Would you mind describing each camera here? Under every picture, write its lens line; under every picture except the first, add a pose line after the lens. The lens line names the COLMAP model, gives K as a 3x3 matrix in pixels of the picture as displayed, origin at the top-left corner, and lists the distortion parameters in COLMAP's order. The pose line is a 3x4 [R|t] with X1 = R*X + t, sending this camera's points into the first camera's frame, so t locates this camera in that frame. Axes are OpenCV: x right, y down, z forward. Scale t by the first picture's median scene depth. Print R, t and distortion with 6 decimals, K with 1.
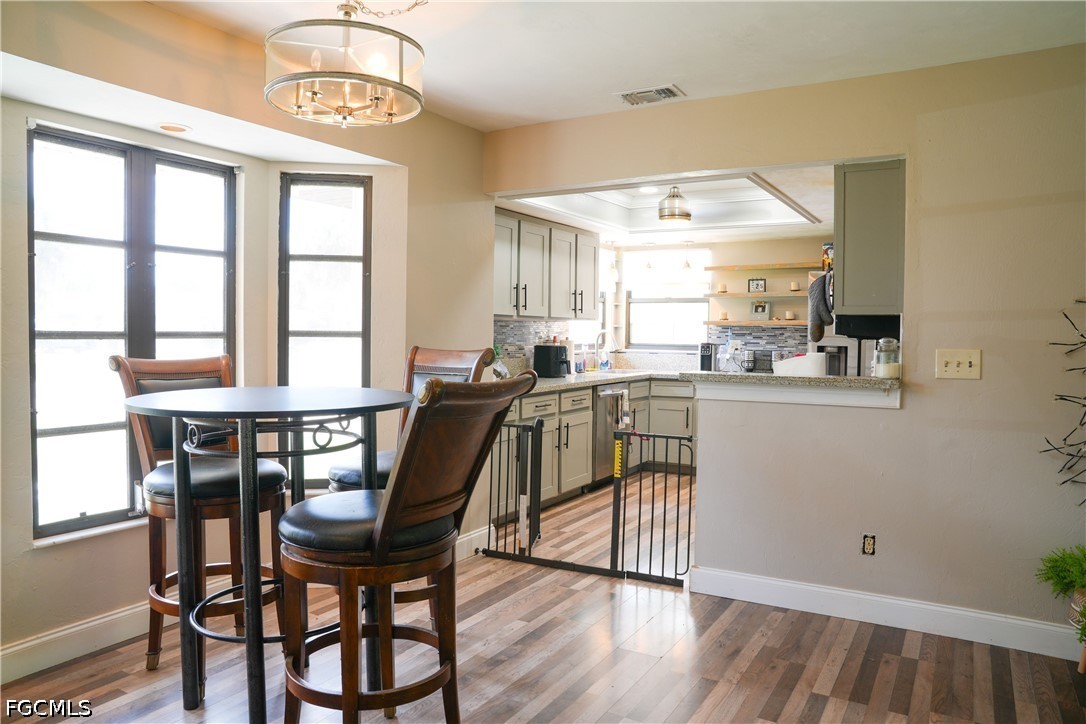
lens RADIAL K [[751.2, 0, 542.0], [0, 751.2, 358.5], [0, 0, 1]] dist [-0.132346, 0.091391]
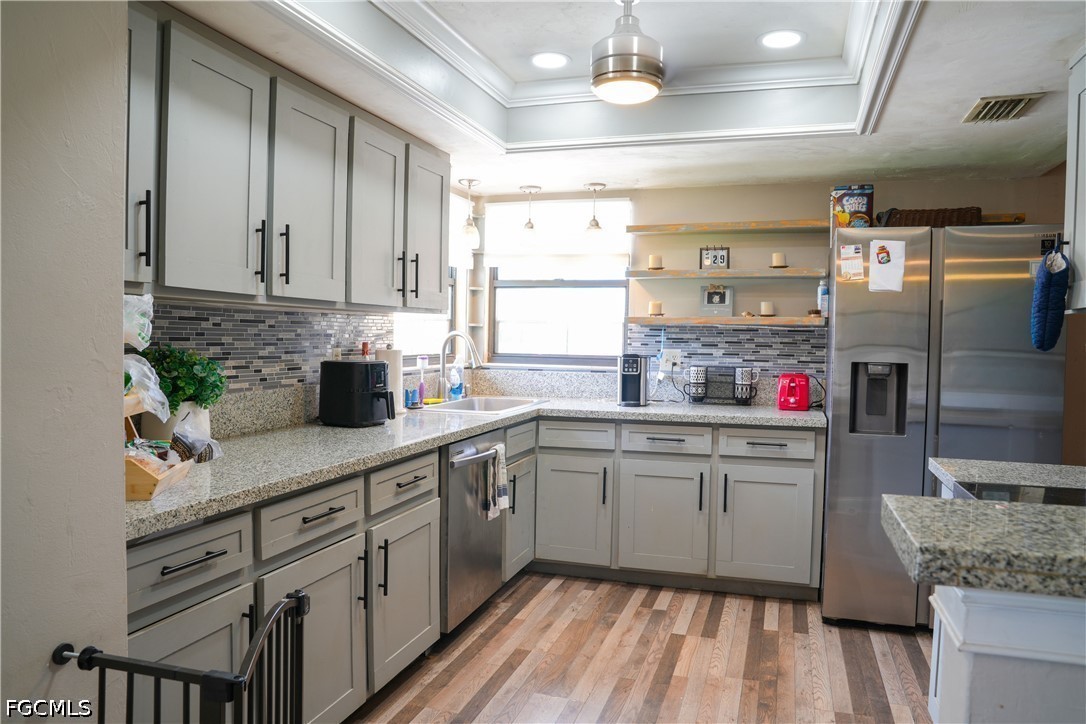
lens RADIAL K [[751.2, 0, 542.0], [0, 751.2, 358.5], [0, 0, 1]] dist [-0.132346, 0.091391]
pose [[0.976181, -0.000941, 0.216955, 0.036062], [0.001601, 0.999995, -0.002870, -0.024592], [-0.216951, 0.003149, 0.976177, 0.677737]]
